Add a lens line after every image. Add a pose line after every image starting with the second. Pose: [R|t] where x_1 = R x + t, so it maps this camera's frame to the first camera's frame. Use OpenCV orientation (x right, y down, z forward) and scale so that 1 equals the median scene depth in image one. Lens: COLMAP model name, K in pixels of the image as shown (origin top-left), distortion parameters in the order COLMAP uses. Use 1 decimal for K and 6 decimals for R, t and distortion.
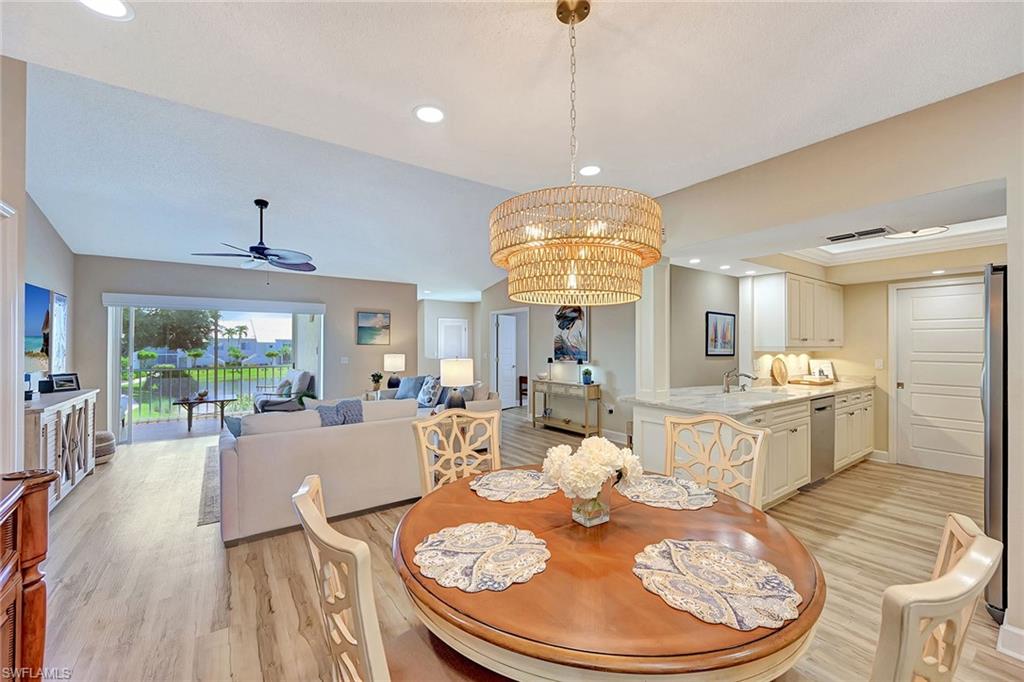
lens RADIAL K [[418.2, 0, 509.7], [0, 418.2, 344.9], [0, 0, 1]] dist [0.003208, 0.000581]
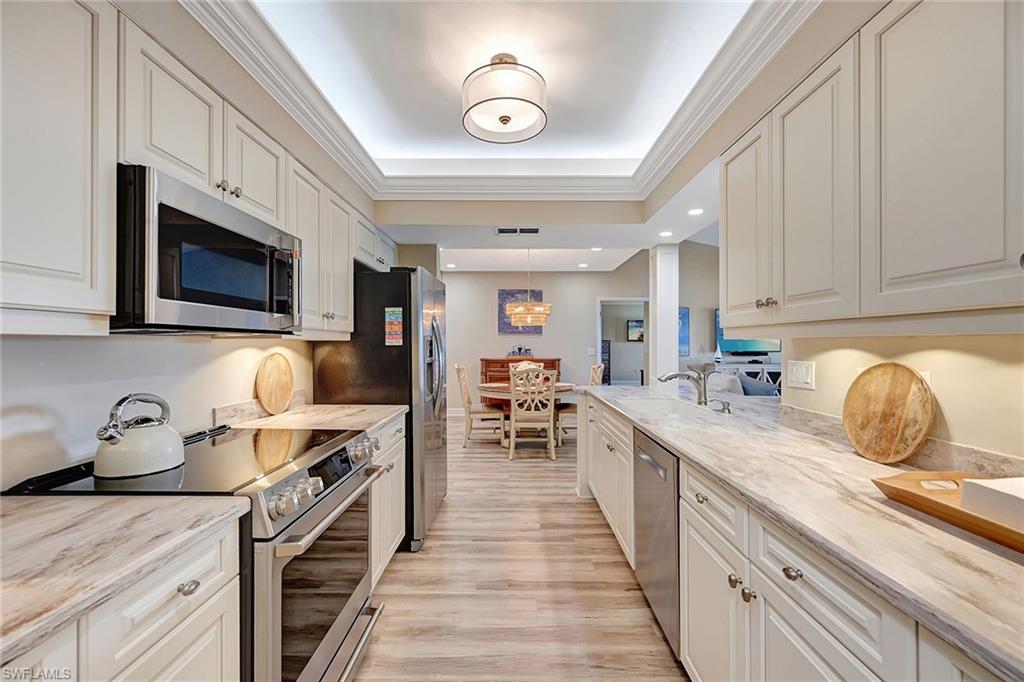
lens RADIAL K [[418.2, 0, 509.4], [0, 418.2, 340.7], [0, 0, 1]] dist [0.003208, 0.000581]
pose [[-0.600622, -0.003225, -0.799526, 1.552272], [0.010701, 0.999870, -0.012072, 0.035088], [0.799461, -0.015807, -0.600510, 1.483570]]
